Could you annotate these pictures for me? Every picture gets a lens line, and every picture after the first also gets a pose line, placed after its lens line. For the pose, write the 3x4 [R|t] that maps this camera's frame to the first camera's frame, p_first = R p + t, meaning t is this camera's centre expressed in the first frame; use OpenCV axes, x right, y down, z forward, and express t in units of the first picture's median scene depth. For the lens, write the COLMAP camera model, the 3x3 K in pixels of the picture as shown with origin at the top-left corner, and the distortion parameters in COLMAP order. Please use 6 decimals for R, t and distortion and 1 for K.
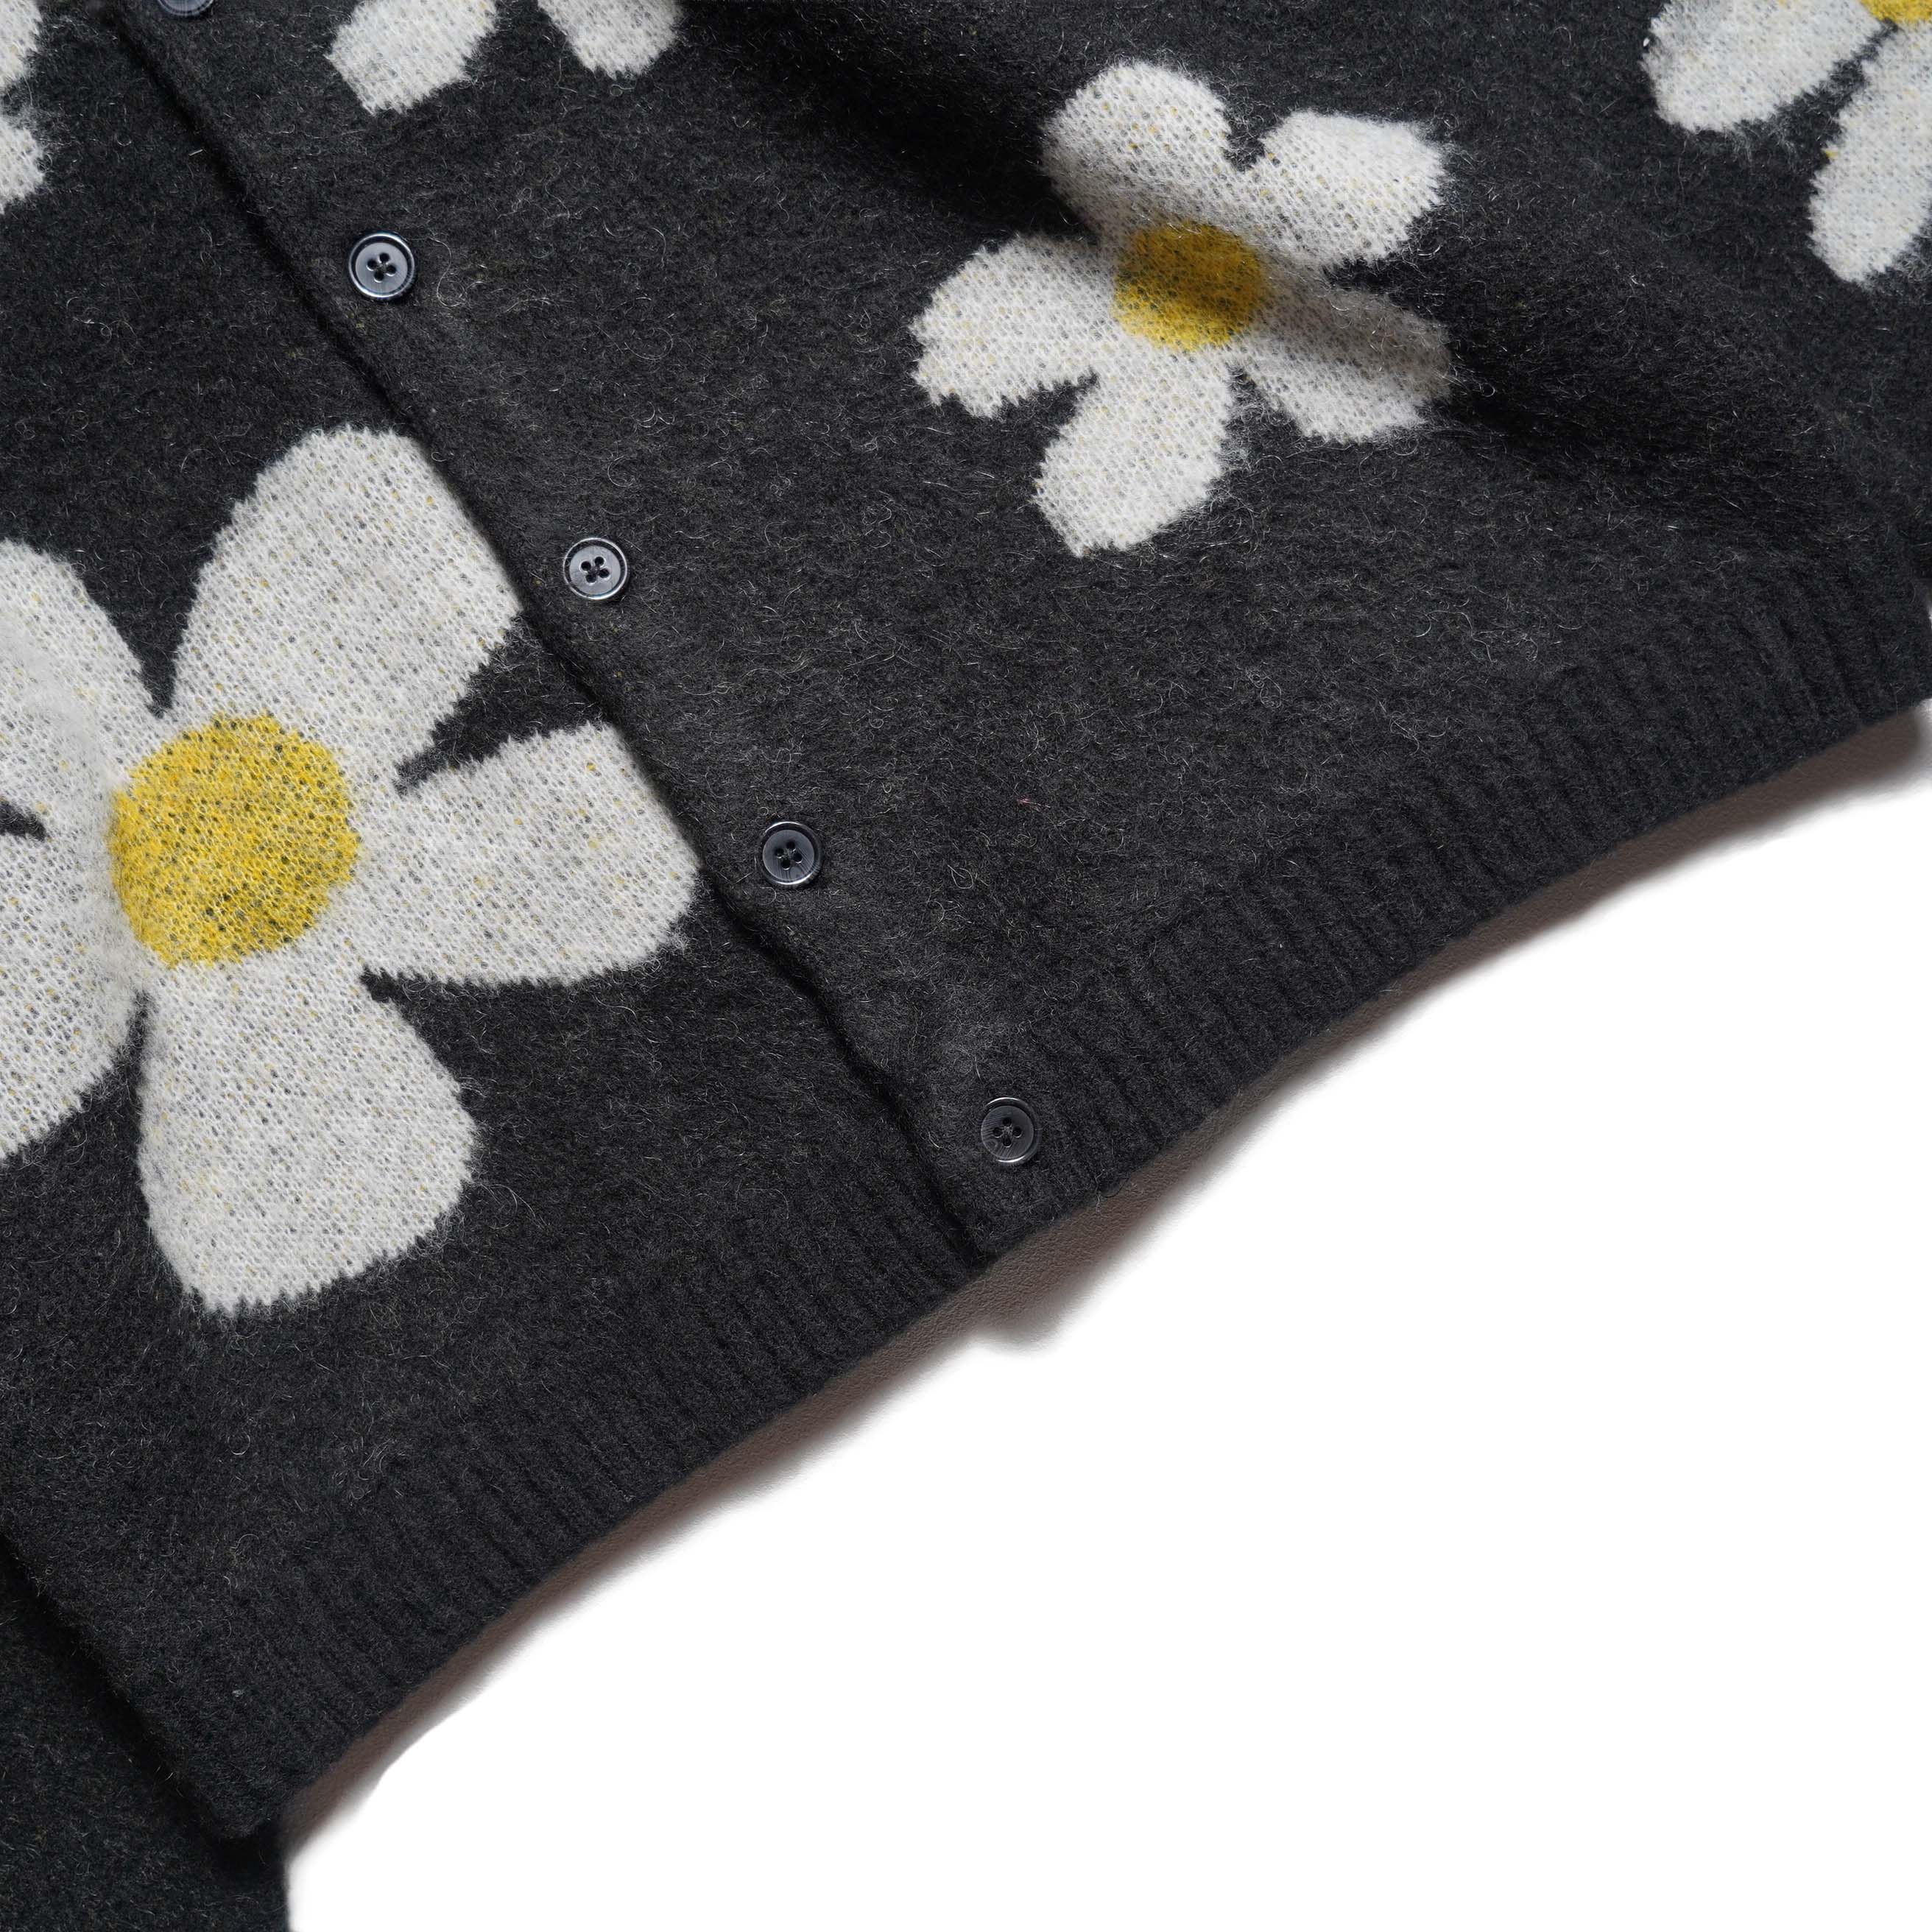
lens RADIAL K [[2347.5, 0, 966.0], [0, 2347.5, 966.0], [0, 0, 1]] dist [-0.026322, 0.056579]
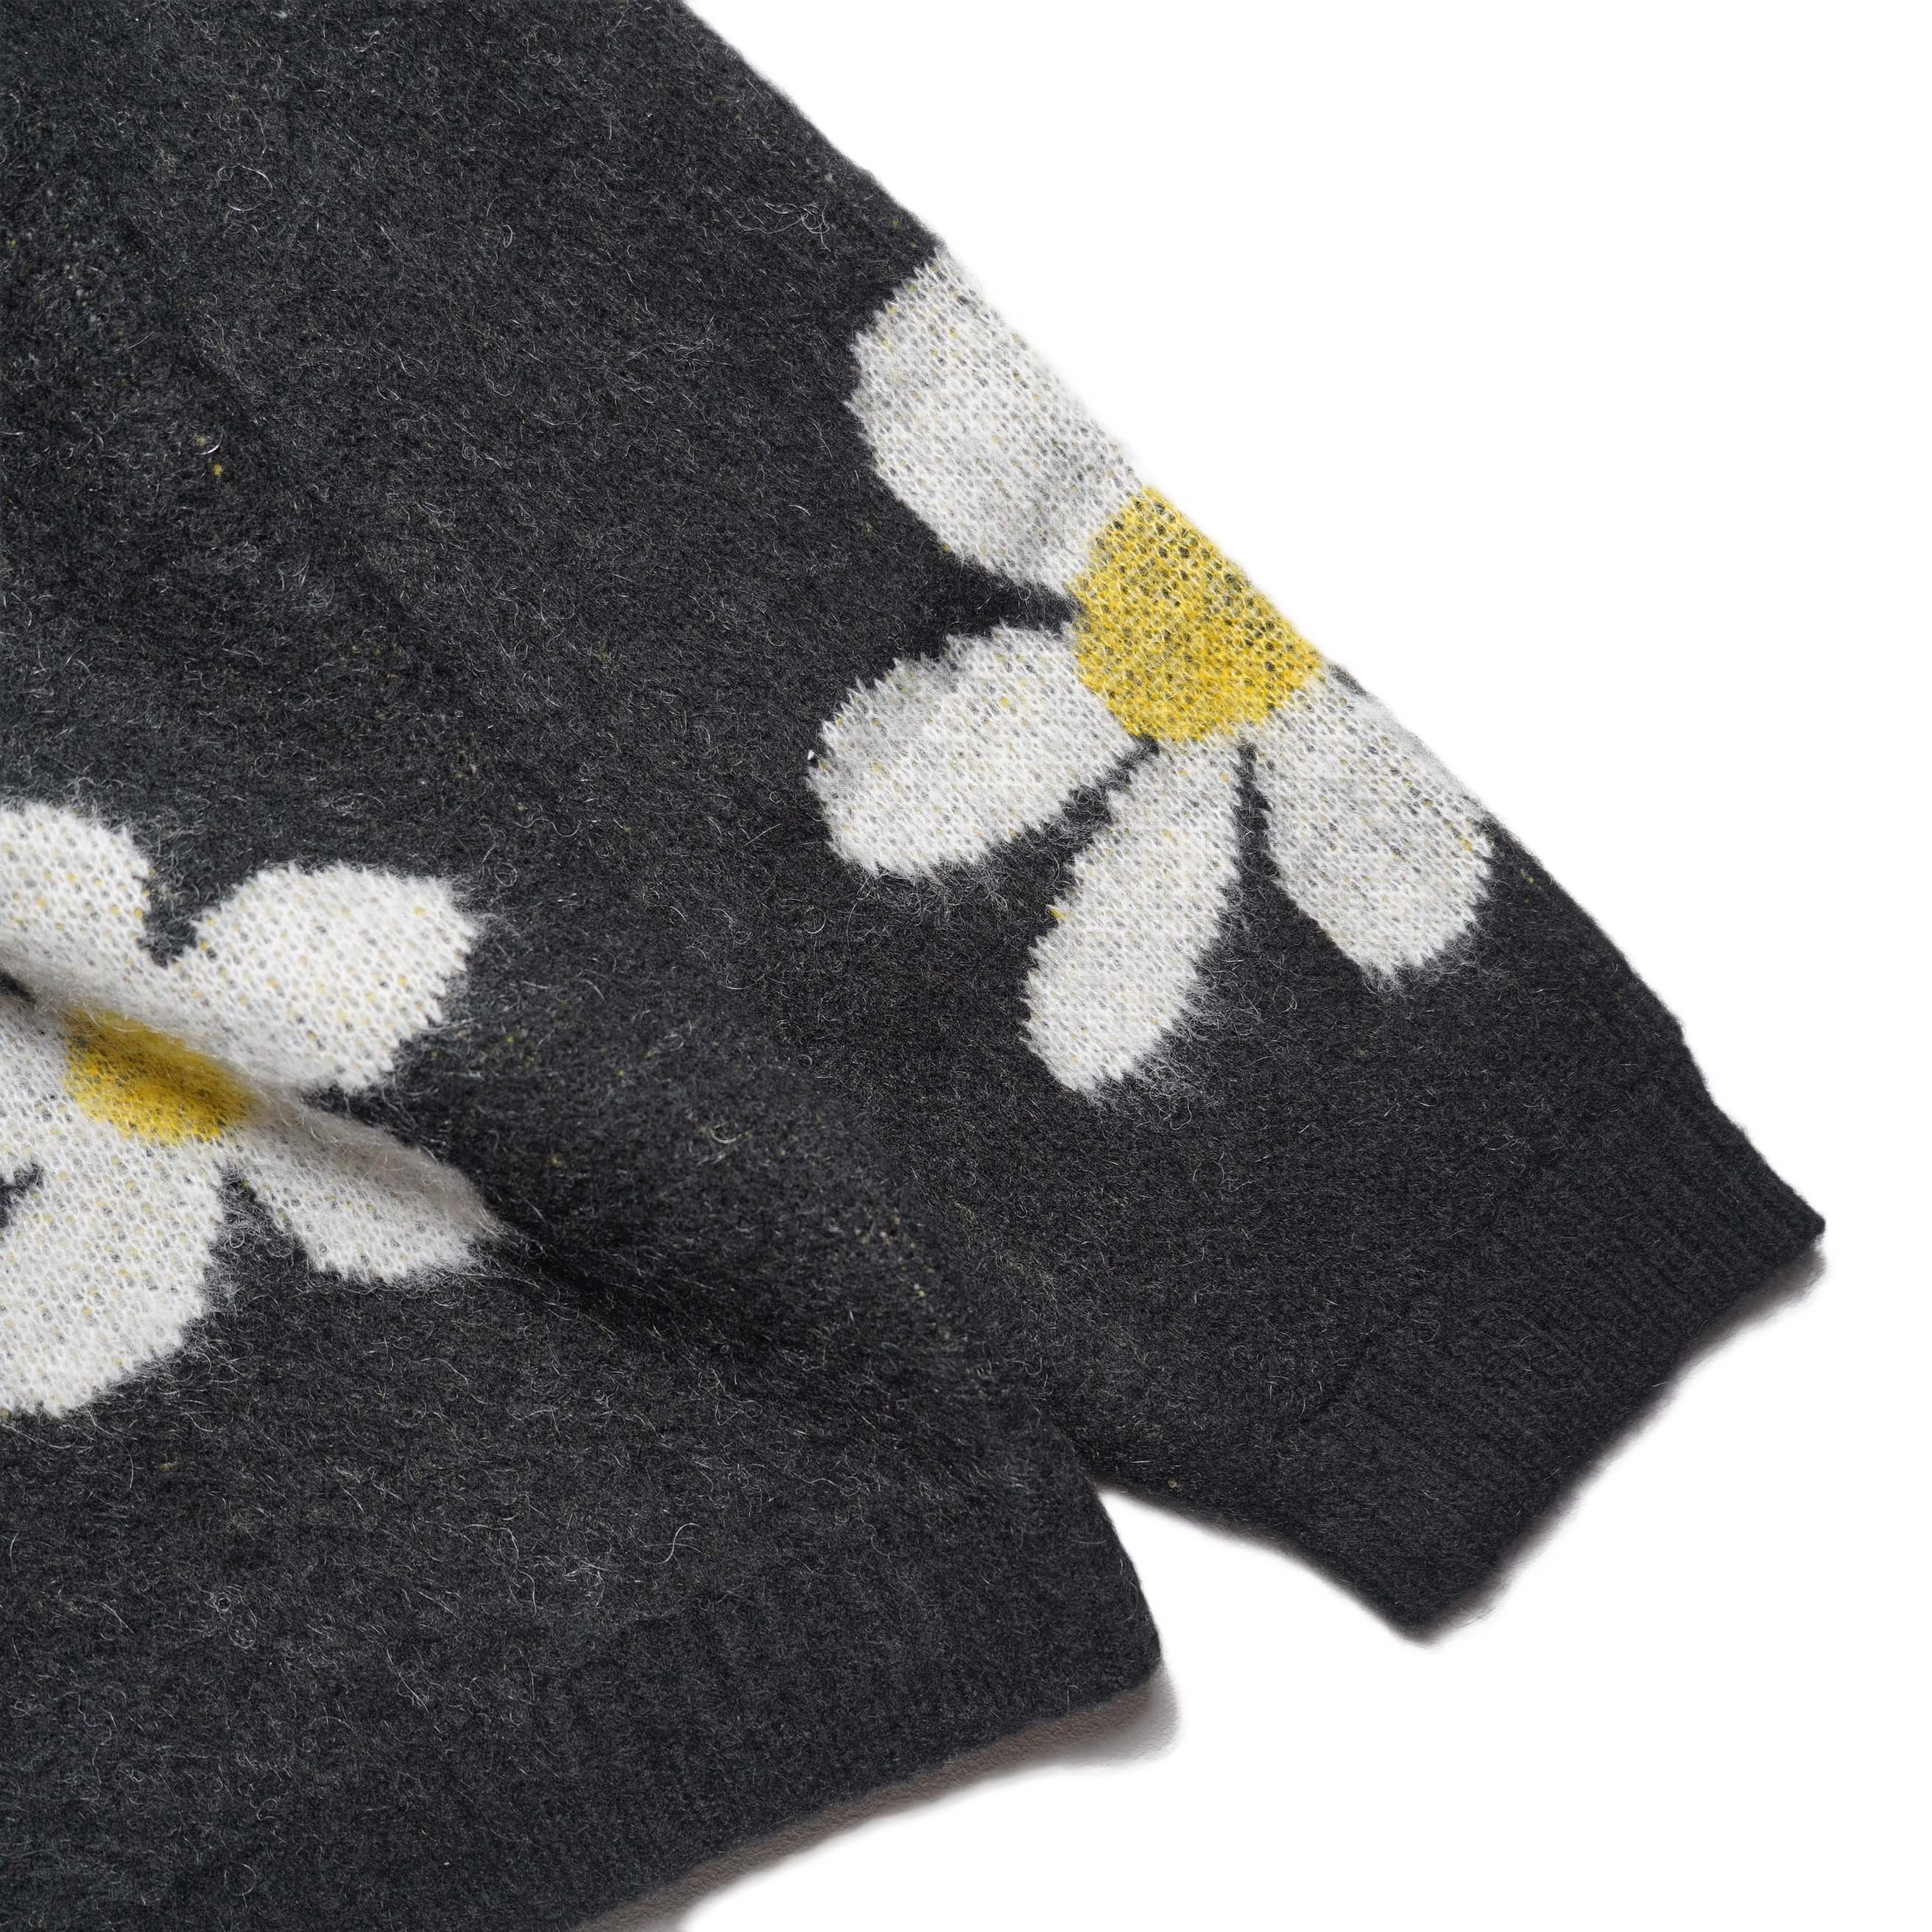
lens RADIAL K [[2347.5, 0, 966.0], [0, 2347.5, 966.0], [0, 0, 1]] dist [-0.026322, 0.056579]
pose [[0.998598, 0.050230, 0.016711, 0.337273], [-0.050110, 0.998715, -0.007568, -0.332044], [-0.017069, 0.006720, 0.999832, 0.266765]]
